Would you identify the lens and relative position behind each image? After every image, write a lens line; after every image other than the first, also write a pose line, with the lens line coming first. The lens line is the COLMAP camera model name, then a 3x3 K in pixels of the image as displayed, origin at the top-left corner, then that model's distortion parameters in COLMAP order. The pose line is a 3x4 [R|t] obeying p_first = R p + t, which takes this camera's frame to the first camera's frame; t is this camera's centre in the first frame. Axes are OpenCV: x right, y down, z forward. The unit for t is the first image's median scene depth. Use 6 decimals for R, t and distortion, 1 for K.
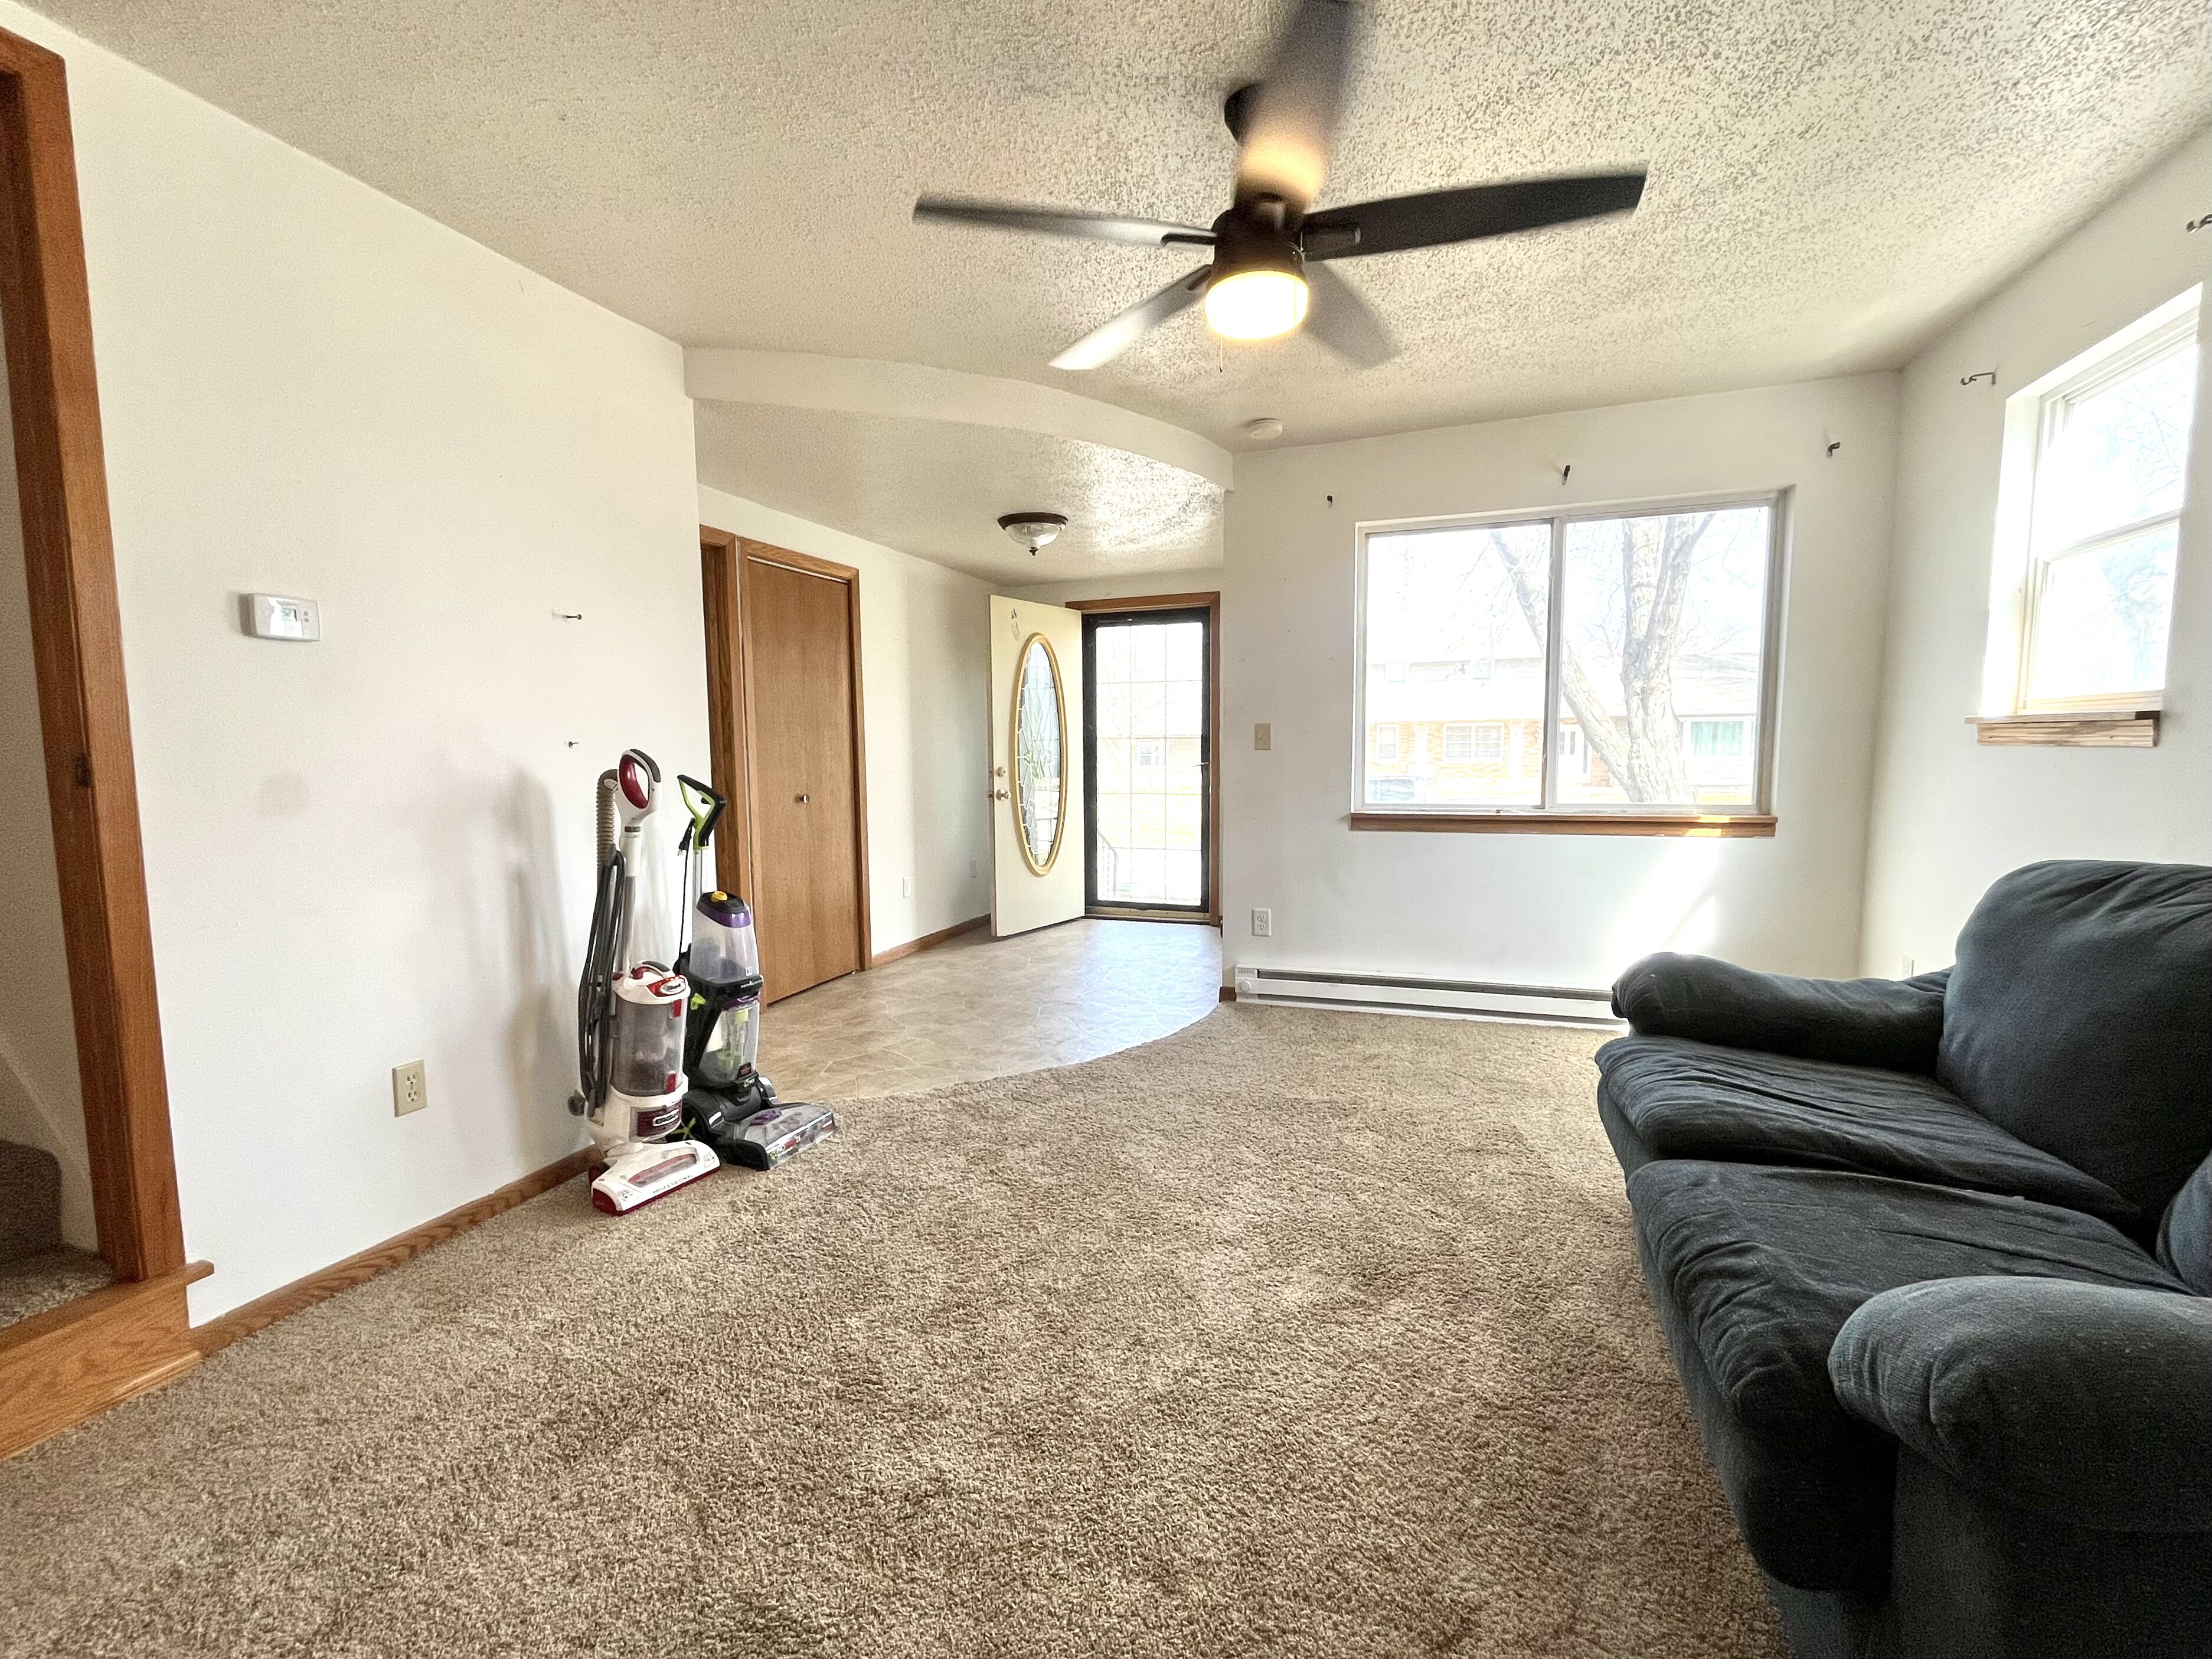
lens RADIAL K [[963.6, 0, 1098.3], [0, 963.6, 836.8], [0, 0, 1]] dist [-0.001917, -0.000309]
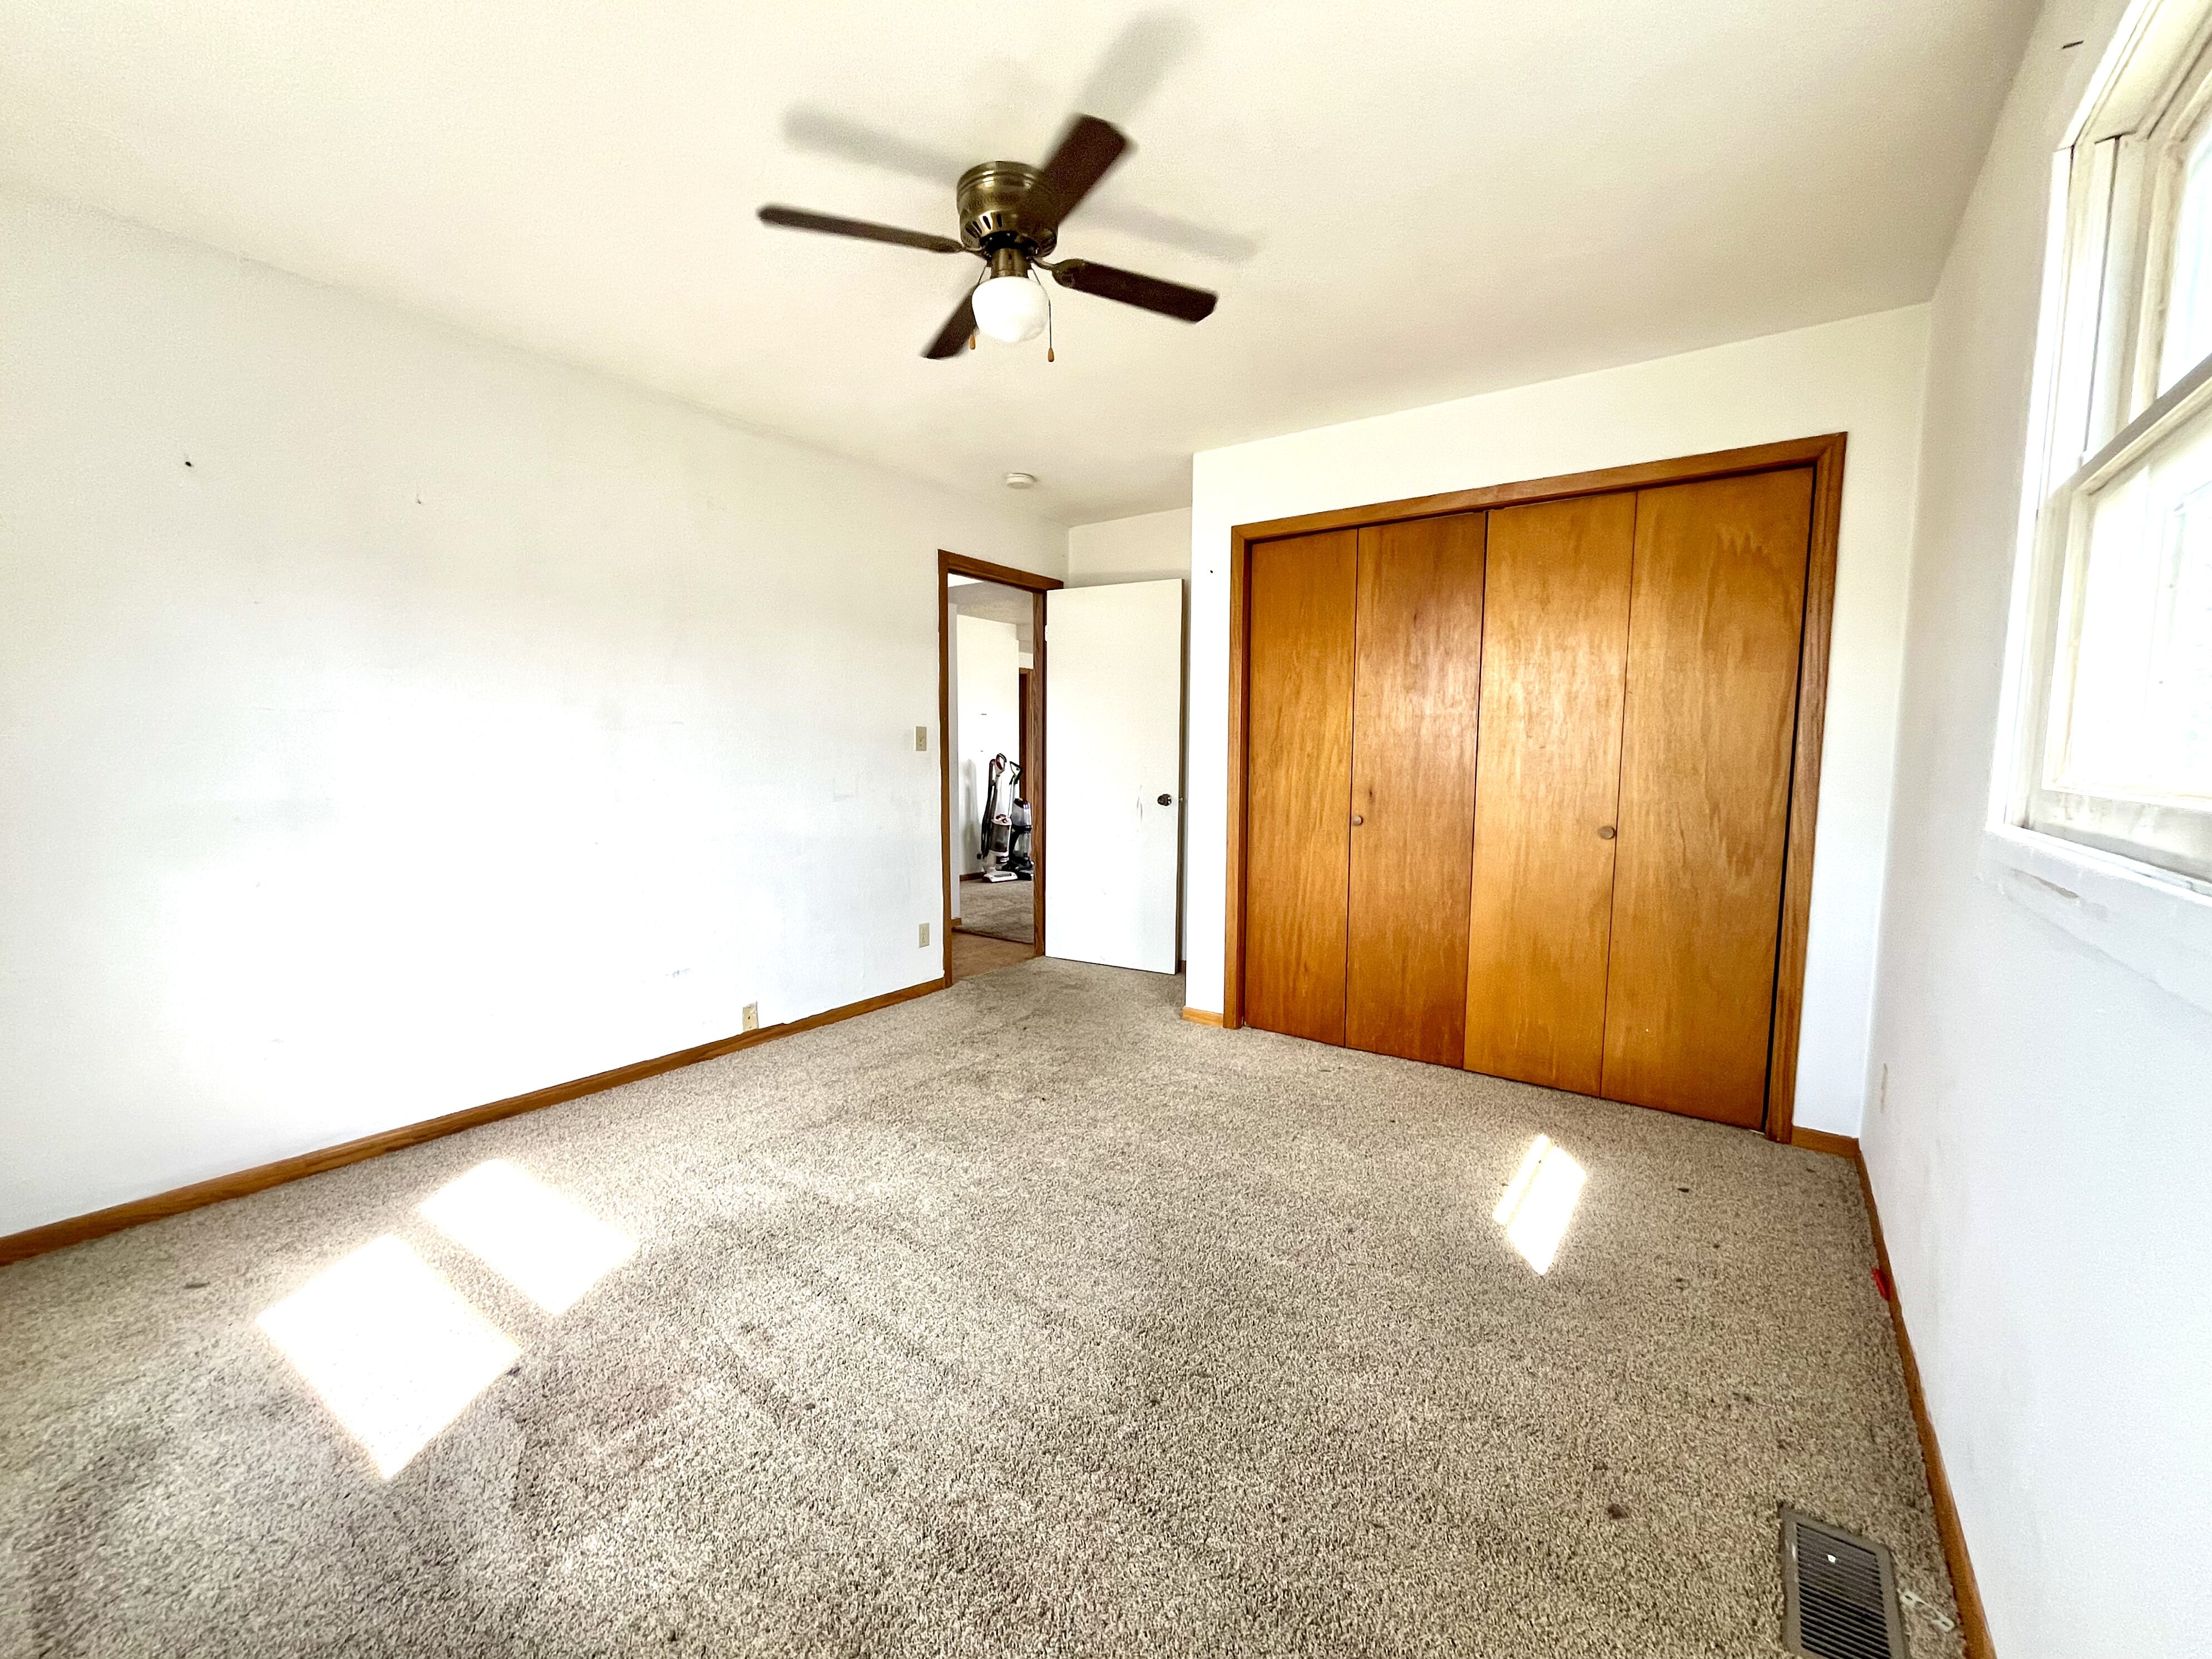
lens RADIAL K [[901.2, 0, 1094.7], [0, 901.2, 828.9], [0, 0, 1]] dist [-0.002785, -0.000544]
pose [[0.960991, 0.038613, -0.273869, 0.656581], [-0.040358, 0.999185, -0.000740, 0.149333], [0.273618, 0.011765, 0.961767, -1.780681]]
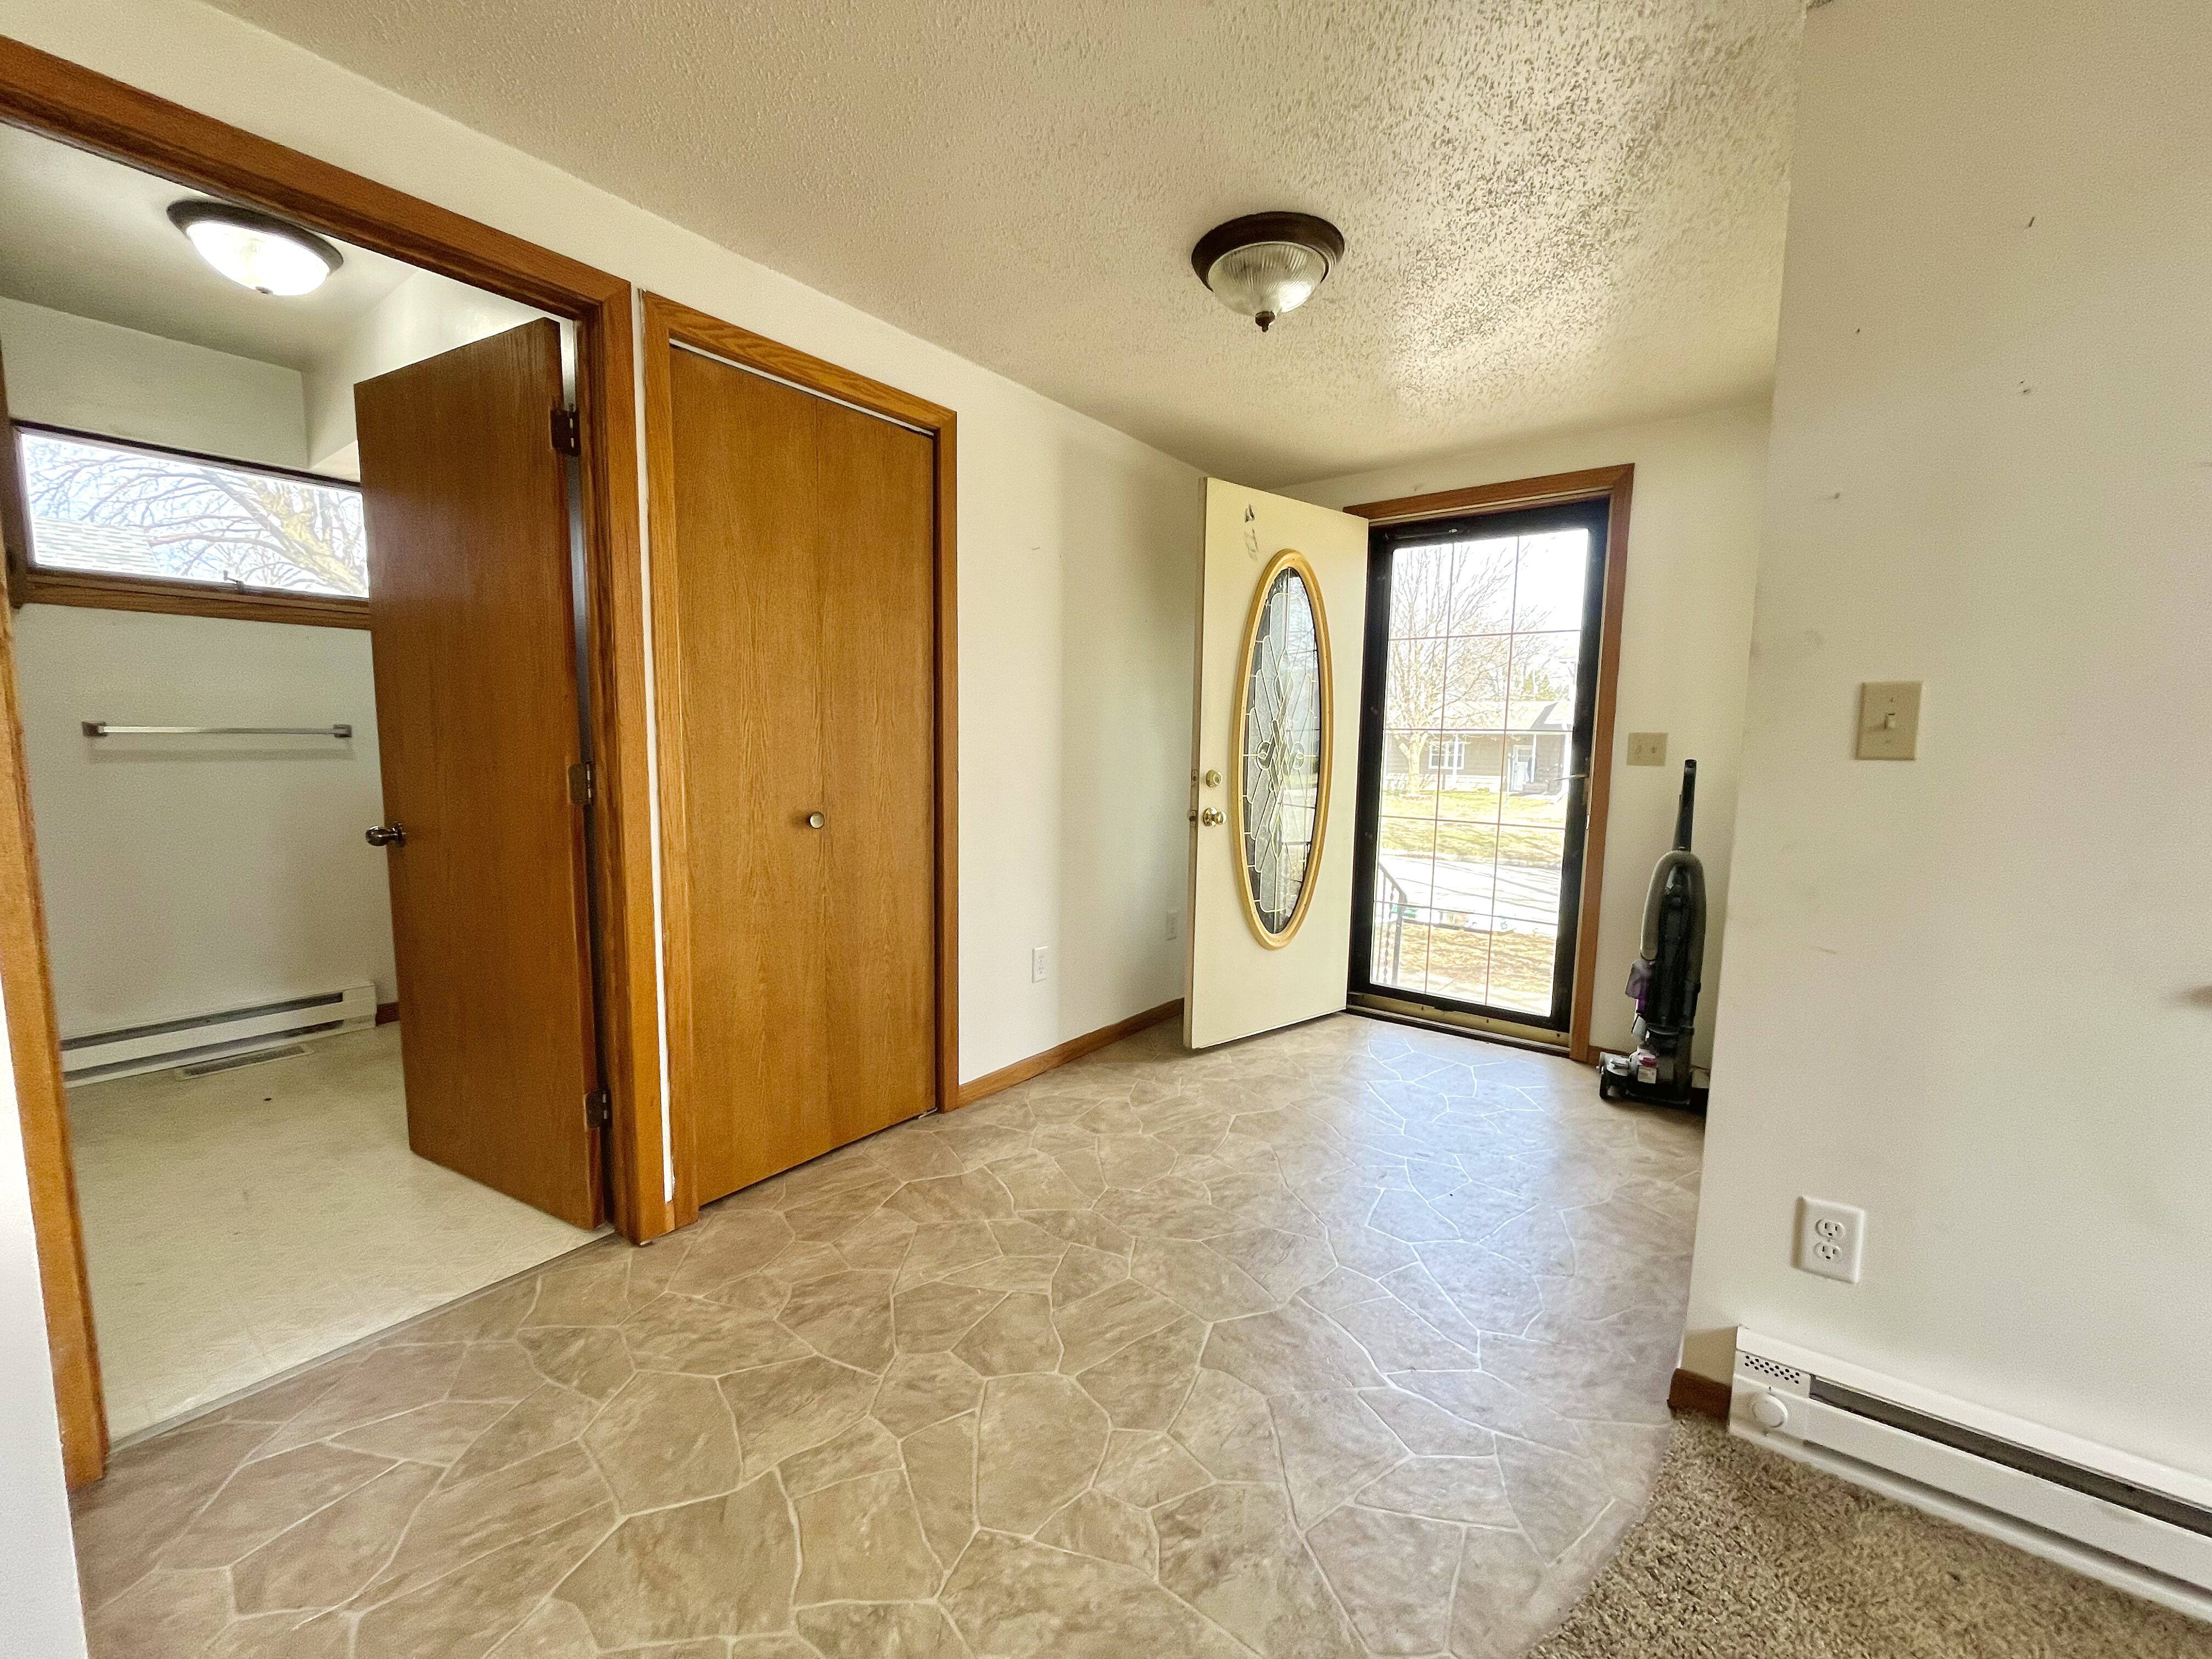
lens RADIAL K [[901.2, 0, 1094.7], [0, 901.2, 828.9], [0, 0, 1]] dist [-0.002785, -0.000544]
pose [[0.951416, 0.056867, -0.302611, 0.001095], [-0.055547, 0.998372, 0.012974, -0.079936], [0.302856, 0.004465, 0.953026, 0.896731]]
